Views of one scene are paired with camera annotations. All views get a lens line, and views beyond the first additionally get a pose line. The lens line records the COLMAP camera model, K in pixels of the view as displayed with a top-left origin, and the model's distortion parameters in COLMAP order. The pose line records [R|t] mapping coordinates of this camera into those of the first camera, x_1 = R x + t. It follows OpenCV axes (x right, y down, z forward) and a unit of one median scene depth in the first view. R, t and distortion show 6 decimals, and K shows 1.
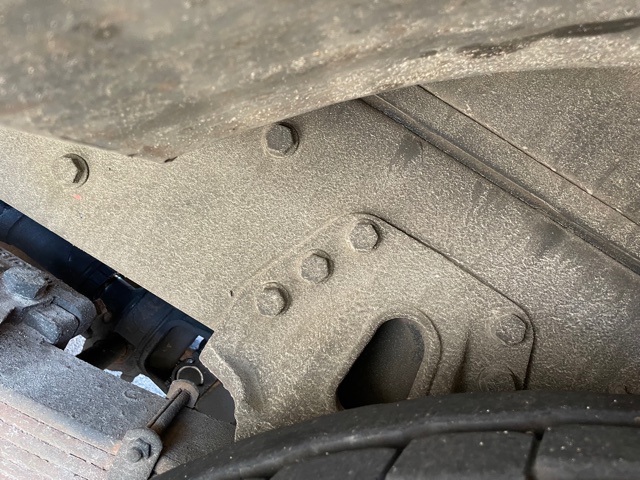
lens RADIAL K [[483.4, 0, 320.0], [0, 483.4, 240.6], [0, 0, 1]] dist [0.068357, -0.090773]
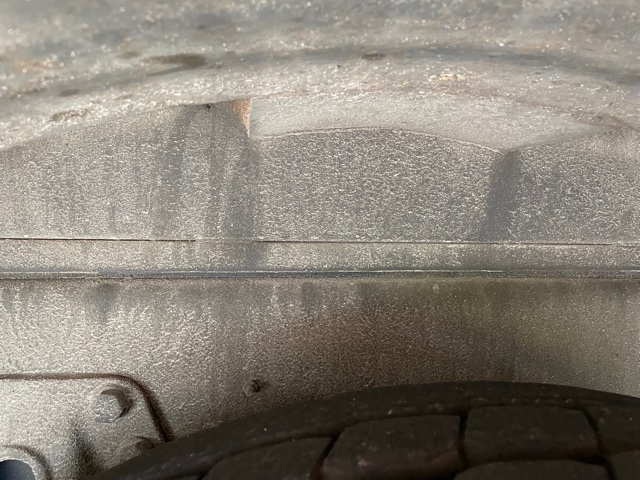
lens RADIAL K [[483.4, 0, 319.8], [0, 483.4, 239.4], [0, 0, 1]] dist [0.068357, -0.090773]
pose [[0.838089, -0.525318, 0.147131, 0.752503], [0.525190, 0.849903, 0.042905, 0.076299], [-0.147586, 0.041313, 0.988186, -0.034012]]
